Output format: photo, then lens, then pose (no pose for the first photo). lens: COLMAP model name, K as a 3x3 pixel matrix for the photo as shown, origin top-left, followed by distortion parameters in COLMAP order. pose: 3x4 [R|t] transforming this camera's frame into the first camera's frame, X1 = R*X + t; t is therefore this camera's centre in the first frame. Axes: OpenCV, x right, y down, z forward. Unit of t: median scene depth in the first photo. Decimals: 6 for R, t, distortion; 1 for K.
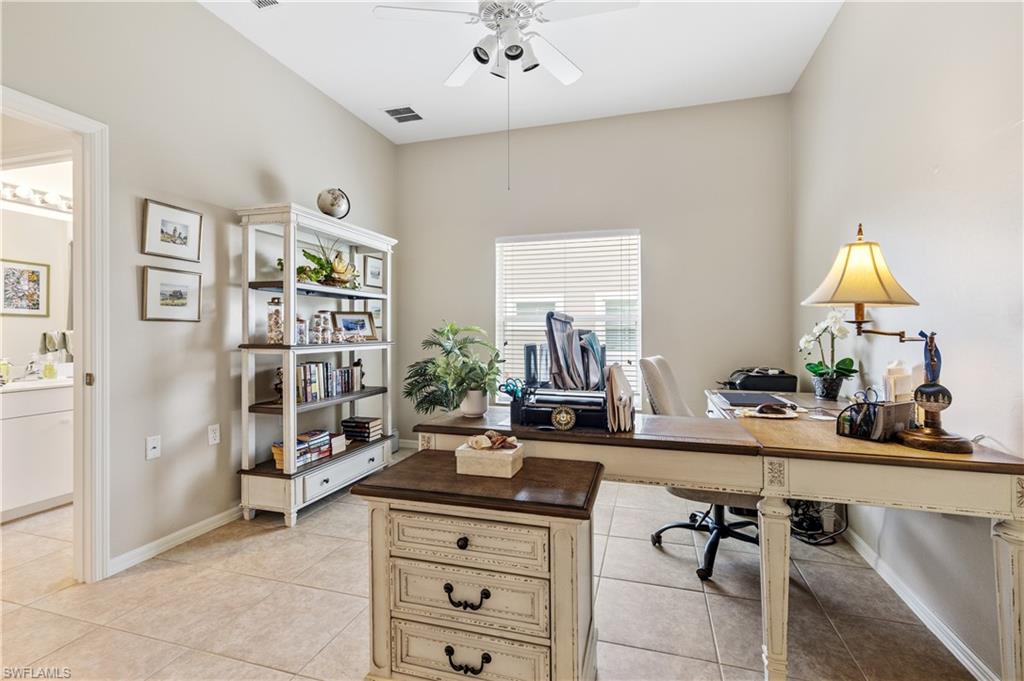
lens RADIAL K [[460.1, 0, 520.3], [0, 460.1, 331.7], [0, 0, 1]] dist [-0.004492, 0.000773]
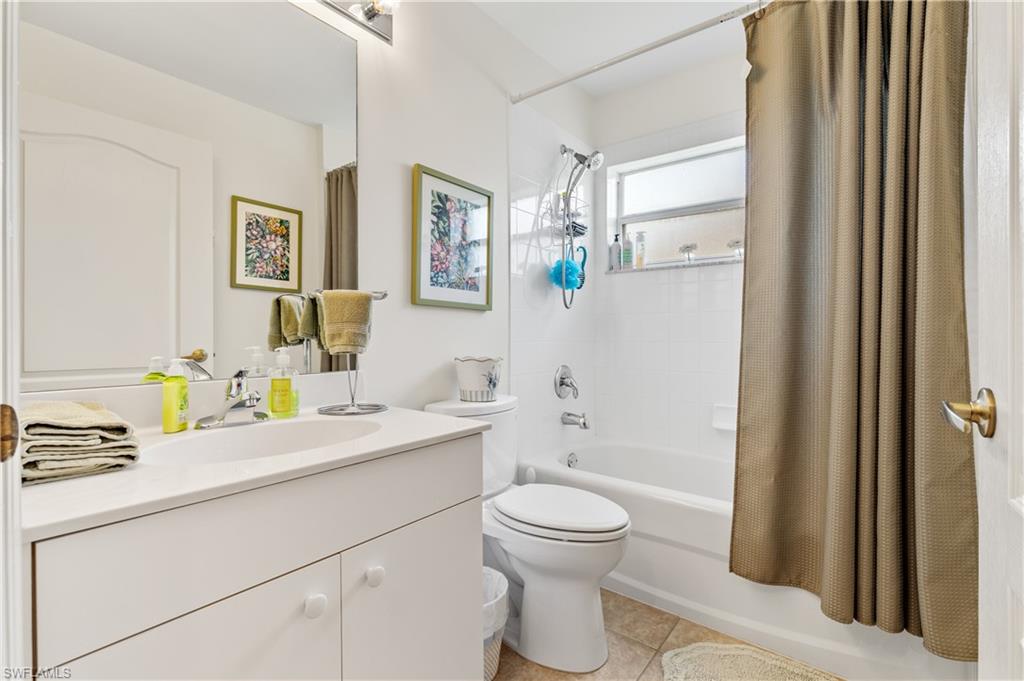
lens RADIAL K [[460.1, 0, 510.3], [0, 460.1, 336.4], [0, 0, 1]] dist [-0.004492, 0.000773]
pose [[0.922259, 0.003365, -0.386559, -0.579492], [-0.002921, 0.999994, 0.001737, 0.029833], [0.386562, -0.000473, 0.922263, 0.591117]]
